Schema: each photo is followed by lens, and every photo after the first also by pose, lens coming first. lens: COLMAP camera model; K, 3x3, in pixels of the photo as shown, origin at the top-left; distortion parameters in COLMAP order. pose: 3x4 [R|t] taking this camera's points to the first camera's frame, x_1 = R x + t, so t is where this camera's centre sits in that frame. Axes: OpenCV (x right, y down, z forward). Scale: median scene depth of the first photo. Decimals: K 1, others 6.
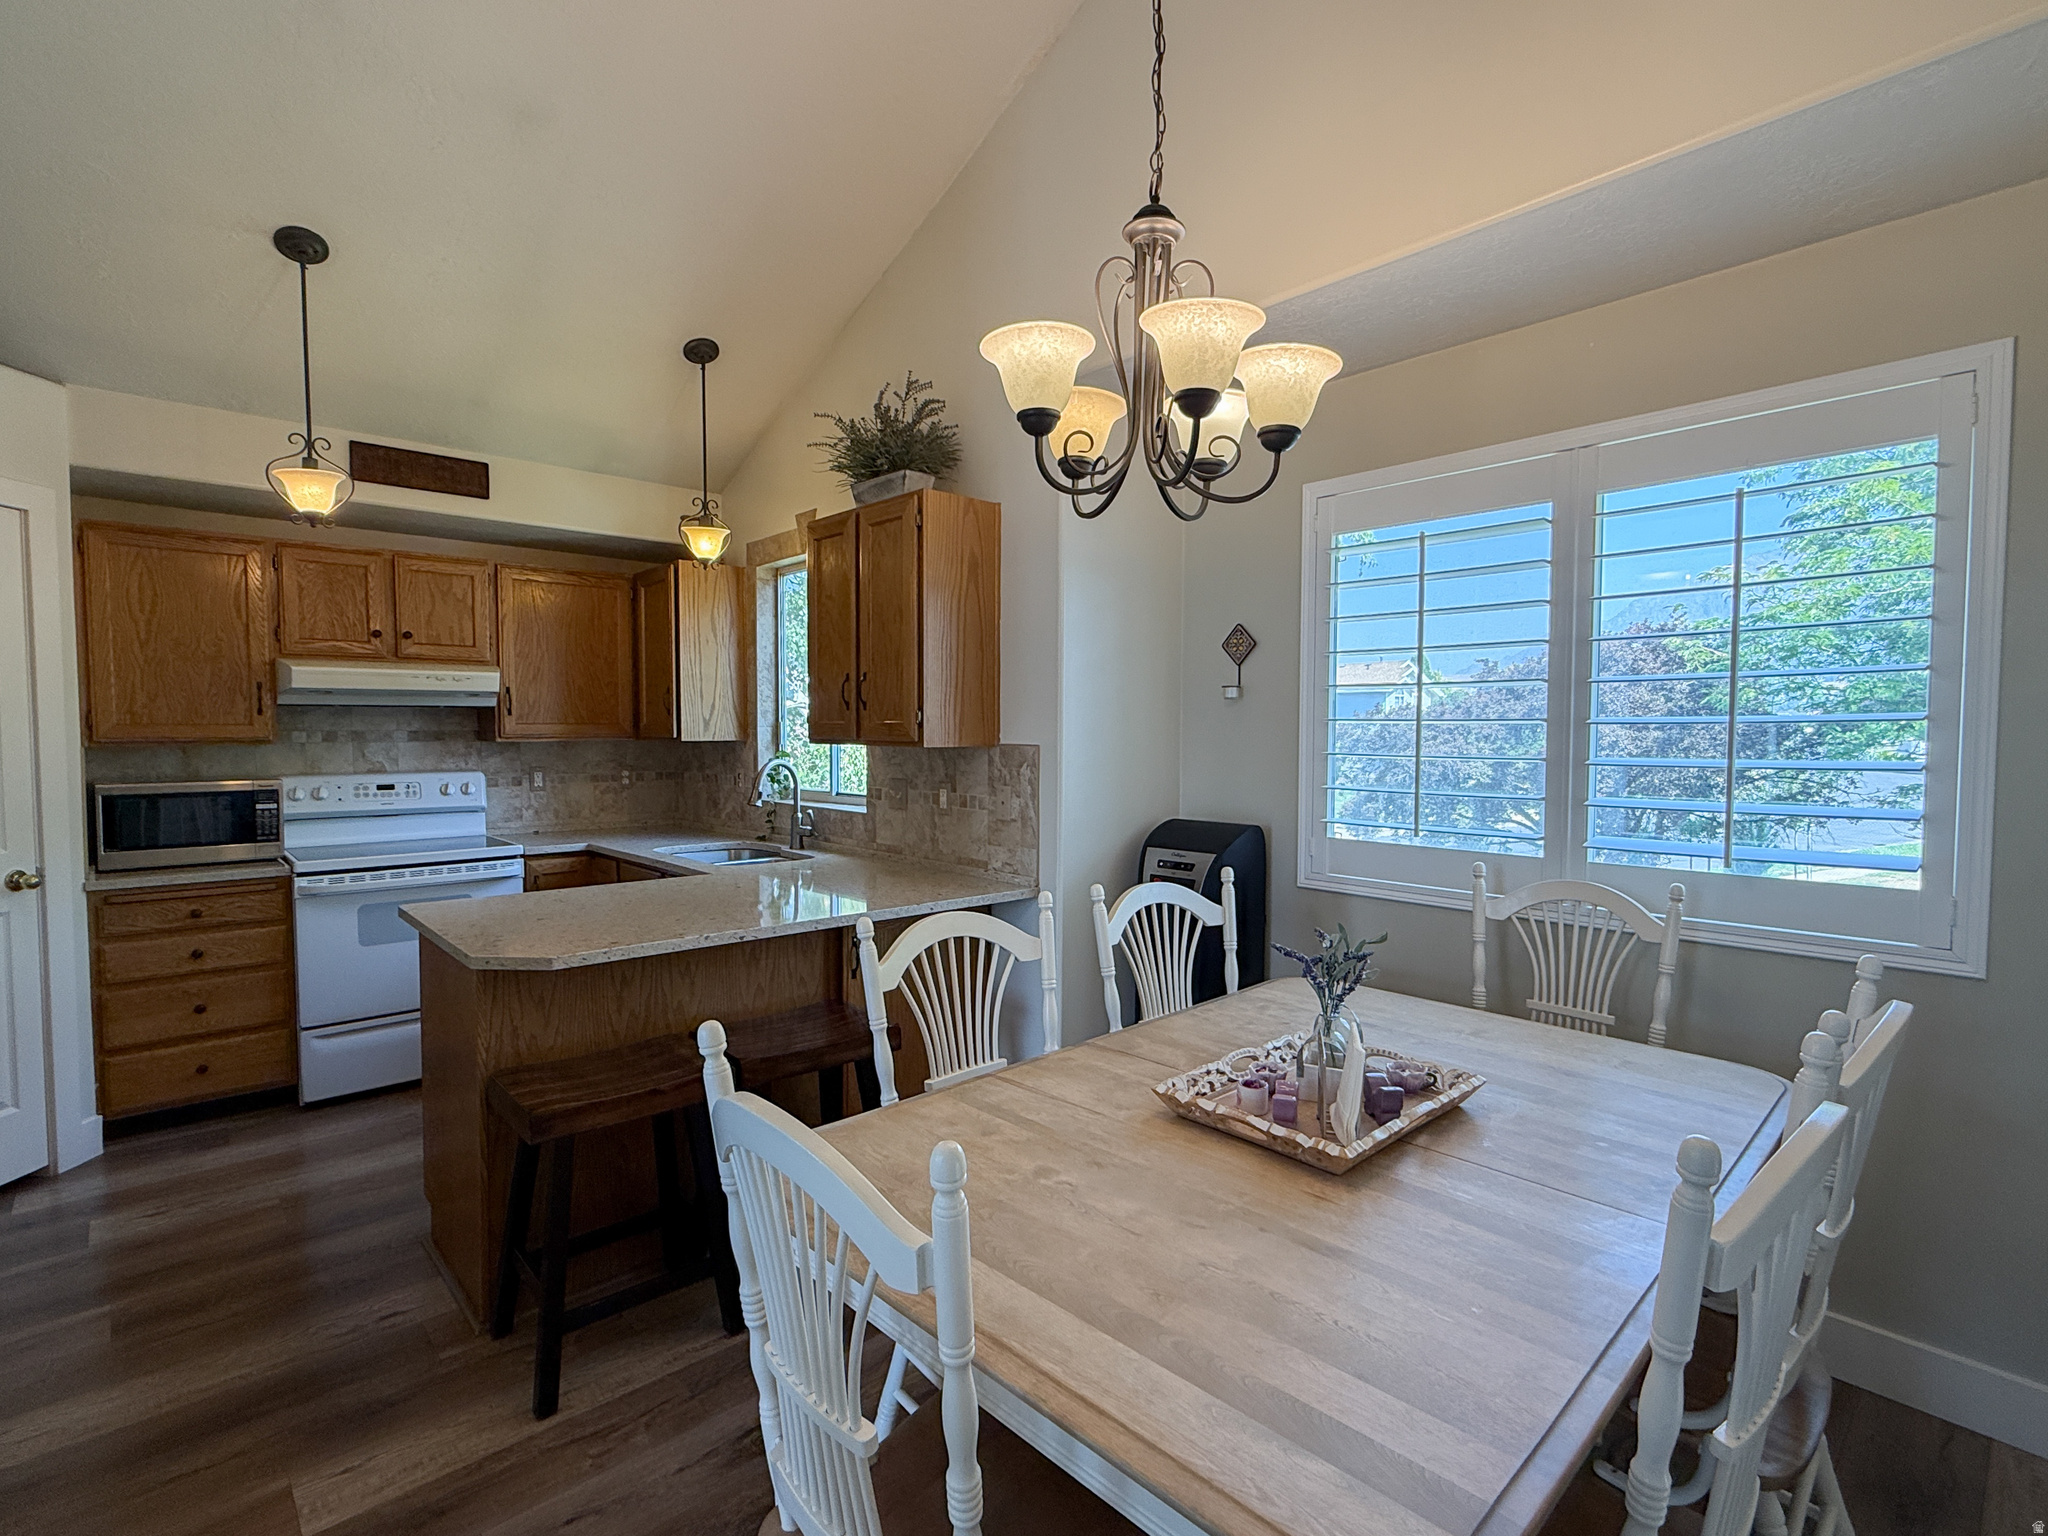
lens RADIAL K [[962.4, 0, 1024.4], [0, 962.4, 767.5], [0, 0, 1]] dist [0.000703, 0.000139]
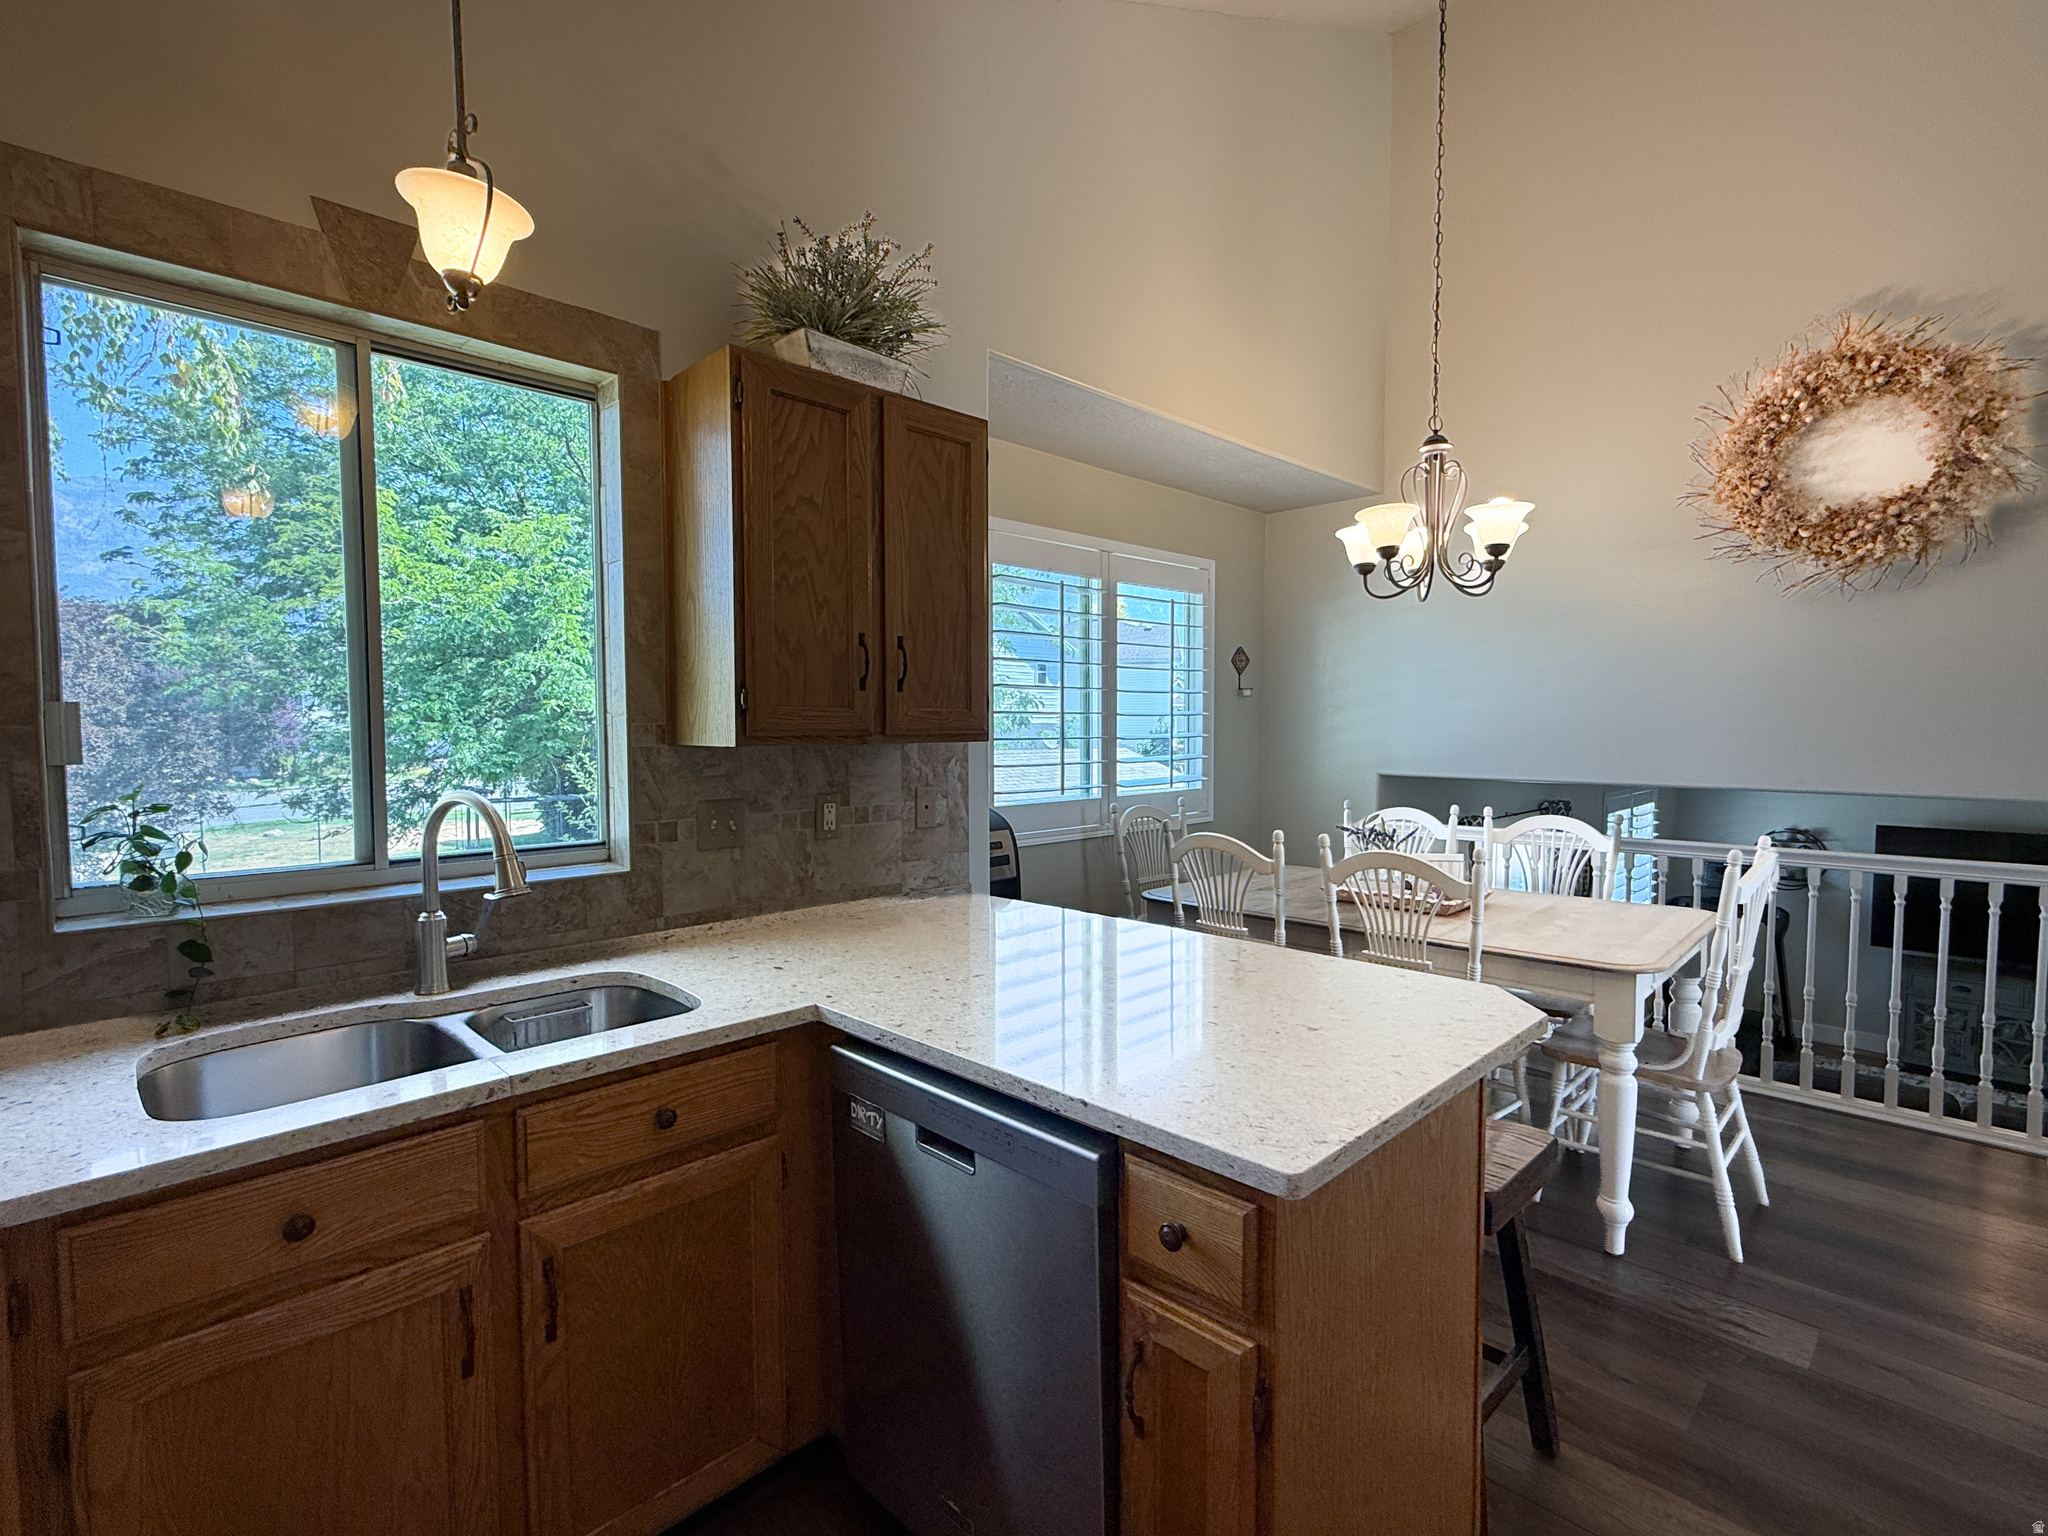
lens RADIAL K [[962.4, 0, 1024.5], [0, 962.4, 772.1], [0, 0, 1]] dist [0.000703, 0.000139]
pose [[-0.028818, -0.050913, 0.998287, -0.849556], [0.048469, 0.997456, 0.052270, -0.032827], [-0.998409, 0.049892, -0.026277, 0.921771]]
